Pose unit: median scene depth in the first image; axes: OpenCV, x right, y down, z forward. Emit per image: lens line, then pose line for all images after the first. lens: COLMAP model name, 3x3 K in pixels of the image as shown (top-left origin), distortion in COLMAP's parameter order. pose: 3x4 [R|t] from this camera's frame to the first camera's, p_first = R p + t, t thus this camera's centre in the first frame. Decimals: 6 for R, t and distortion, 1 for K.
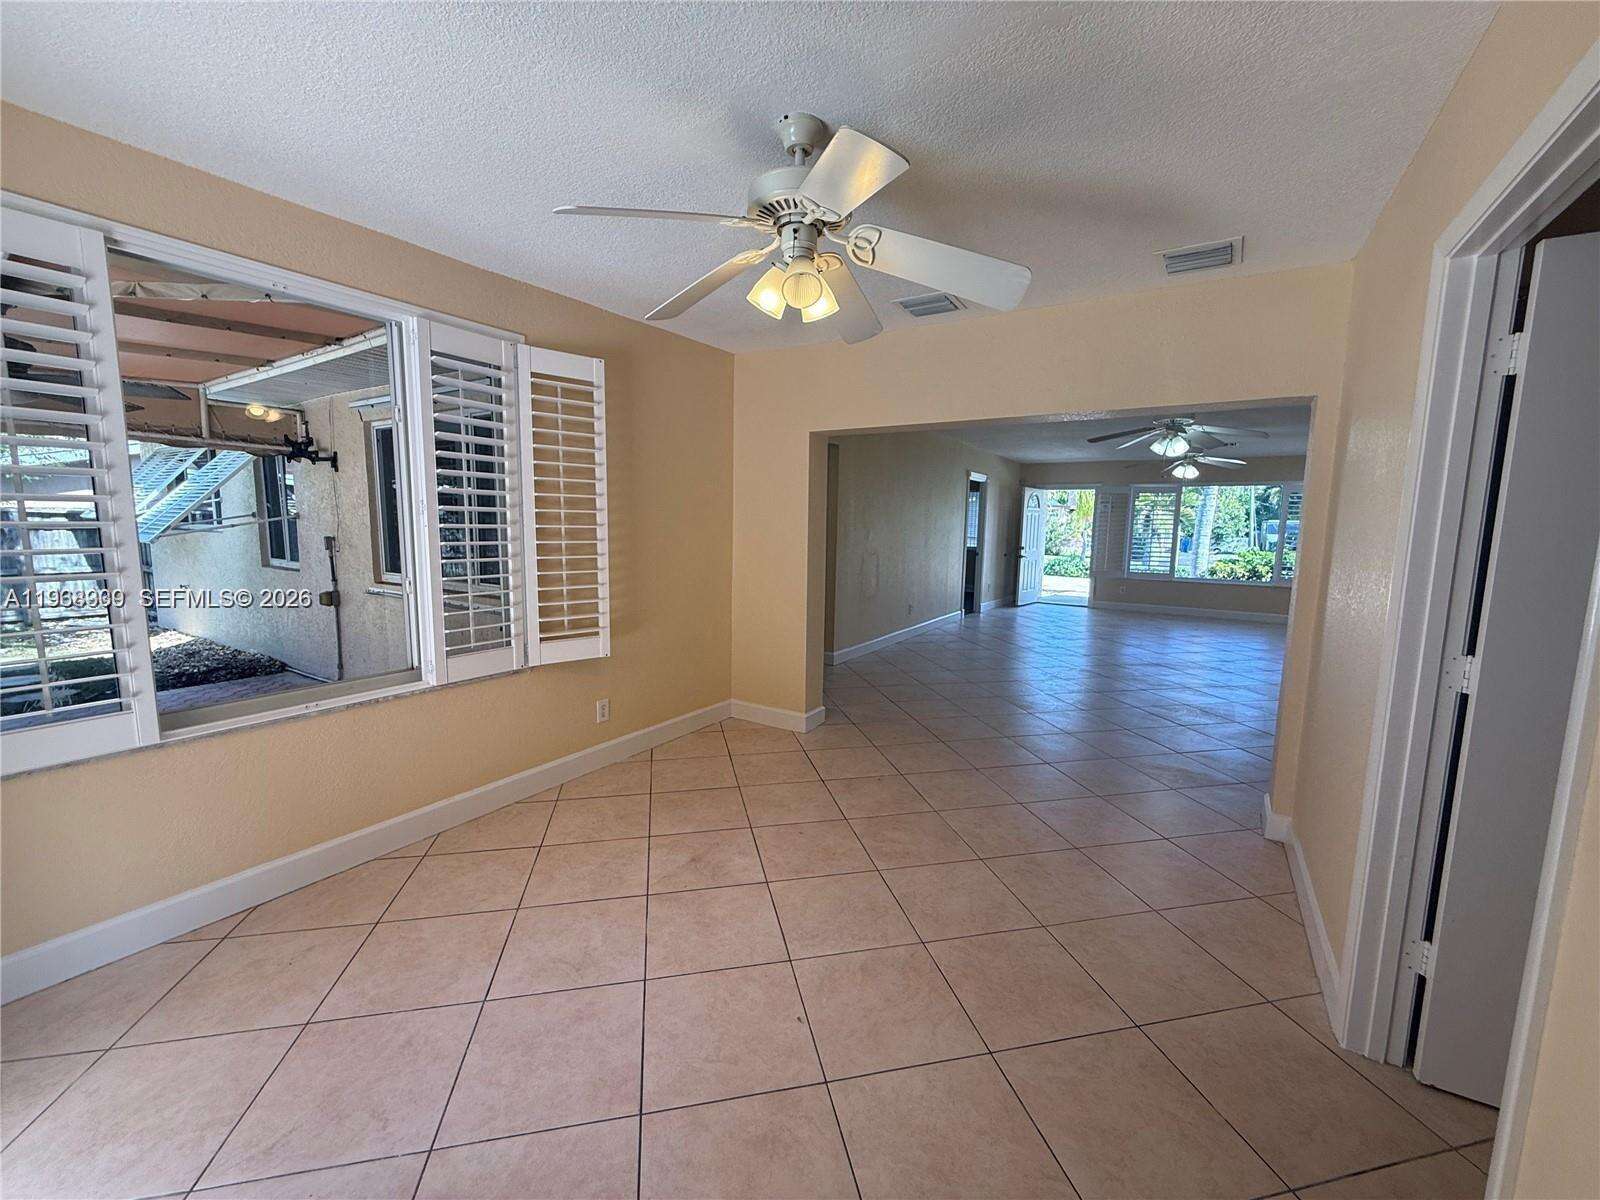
lens RADIAL K [[638.5, 0, 797.1], [0, 638.5, 600.1], [0, 0, 1]] dist [0.001250, 0.000112]
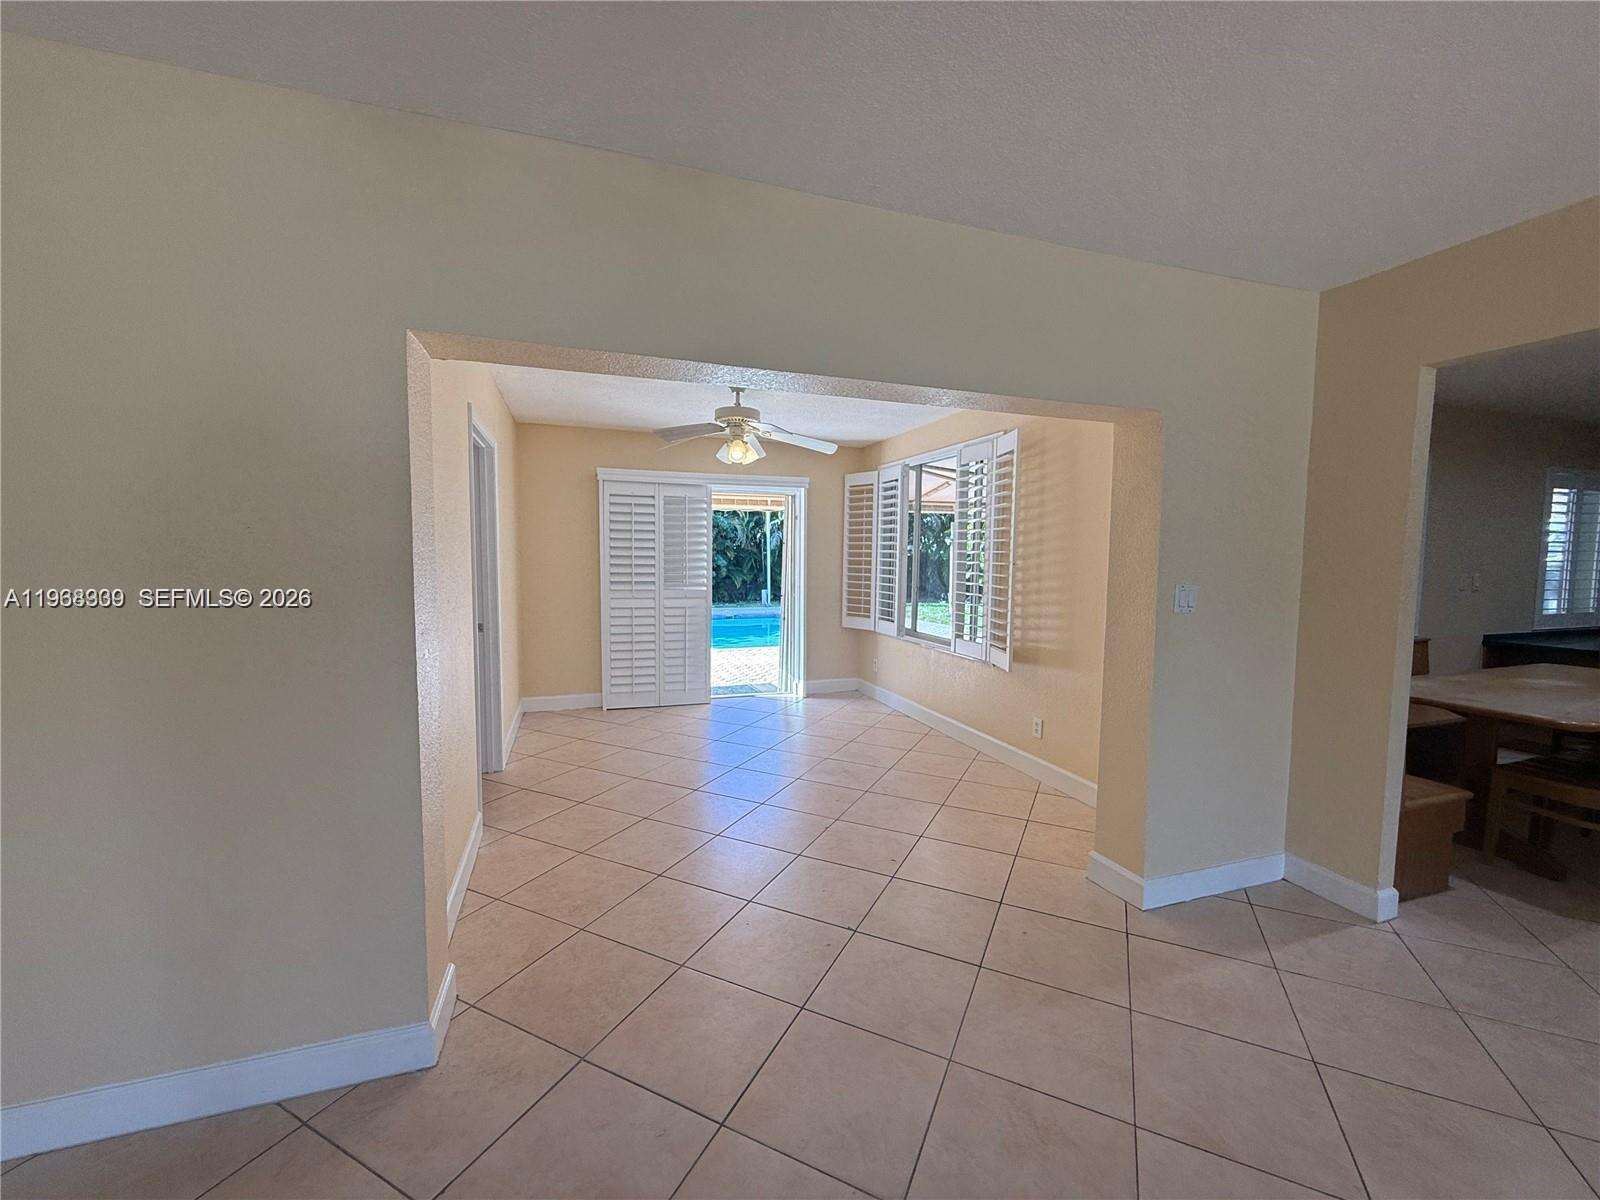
lens RADIAL K [[638.5, 0, 797.1], [0, 638.5, 600.1], [0, 0, 1]] dist [0.001250, 0.000112]
pose [[-0.598244, 0.042818, -0.800170, 0.949593], [-0.131857, 0.979699, 0.151007, -0.183387], [0.790391, 0.195847, -0.580453, 1.438139]]
